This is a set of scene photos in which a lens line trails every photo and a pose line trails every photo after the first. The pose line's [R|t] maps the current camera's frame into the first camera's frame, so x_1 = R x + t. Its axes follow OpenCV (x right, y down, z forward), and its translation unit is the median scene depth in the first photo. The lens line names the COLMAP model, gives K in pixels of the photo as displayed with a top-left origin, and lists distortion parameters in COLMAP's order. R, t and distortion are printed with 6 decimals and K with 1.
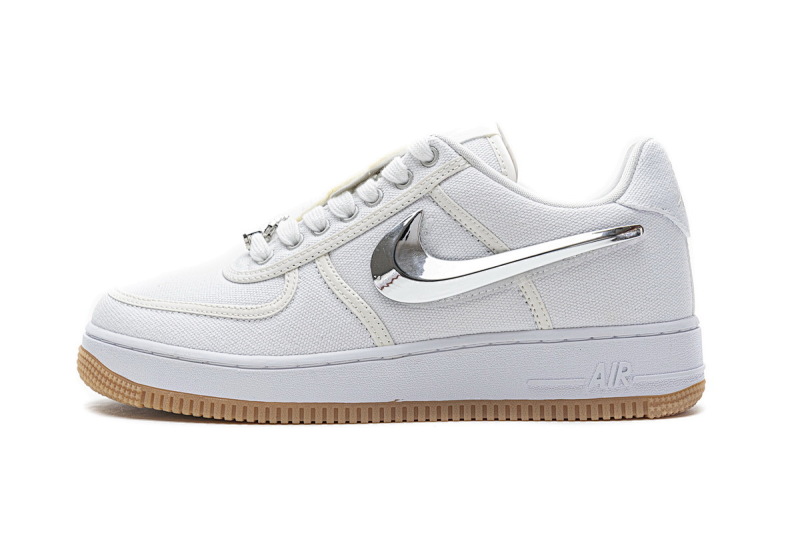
lens RADIAL K [[1487.8, 0, 400.3], [0, 1487.8, 264.3], [0, 0, 1]] dist [-0.021938, 0.000000]
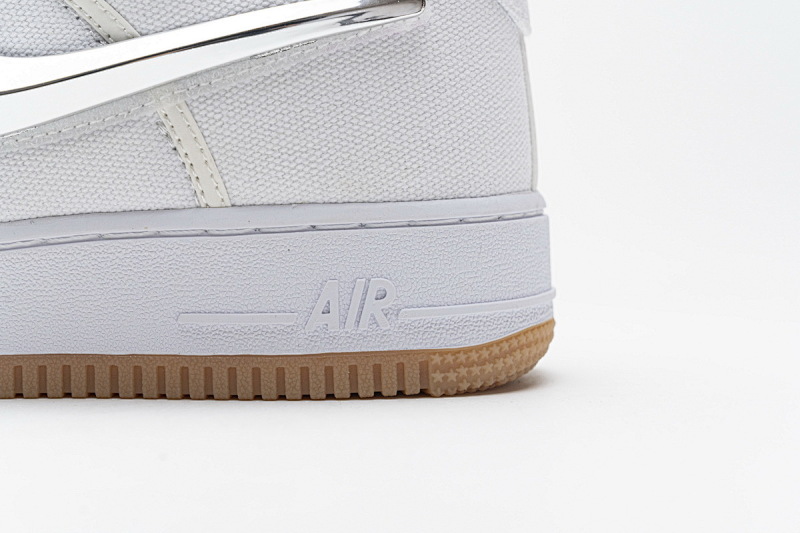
lens RADIAL K [[1461.1, 0, 398.2], [0, 1461.1, 270.4], [0, 0, 1]] dist [-0.043805, 0.000000]
pose [[0.998382, 0.015083, 0.054829, 0.130011], [-0.017524, 0.998864, 0.044313, 0.042105], [-0.054099, -0.045202, 0.997512, 0.530689]]
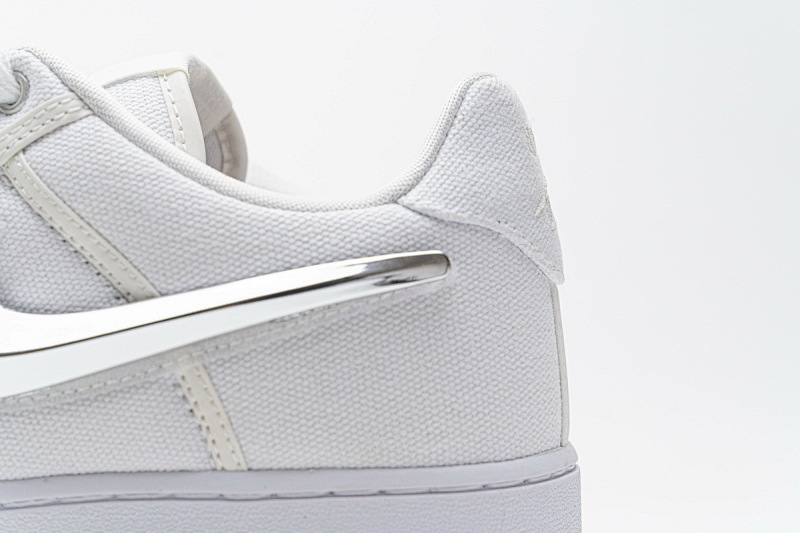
lens RADIAL K [[1461.1, 0, 400.4], [0, 1461.1, 266.7], [0, 0, 1]] dist [-0.043805, 0.000000]
pose [[0.999307, 0.037031, 0.003670, 0.145499], [-0.036962, 0.999166, -0.017340, -0.013593], [-0.004309, 0.017192, 0.999843, 0.543207]]
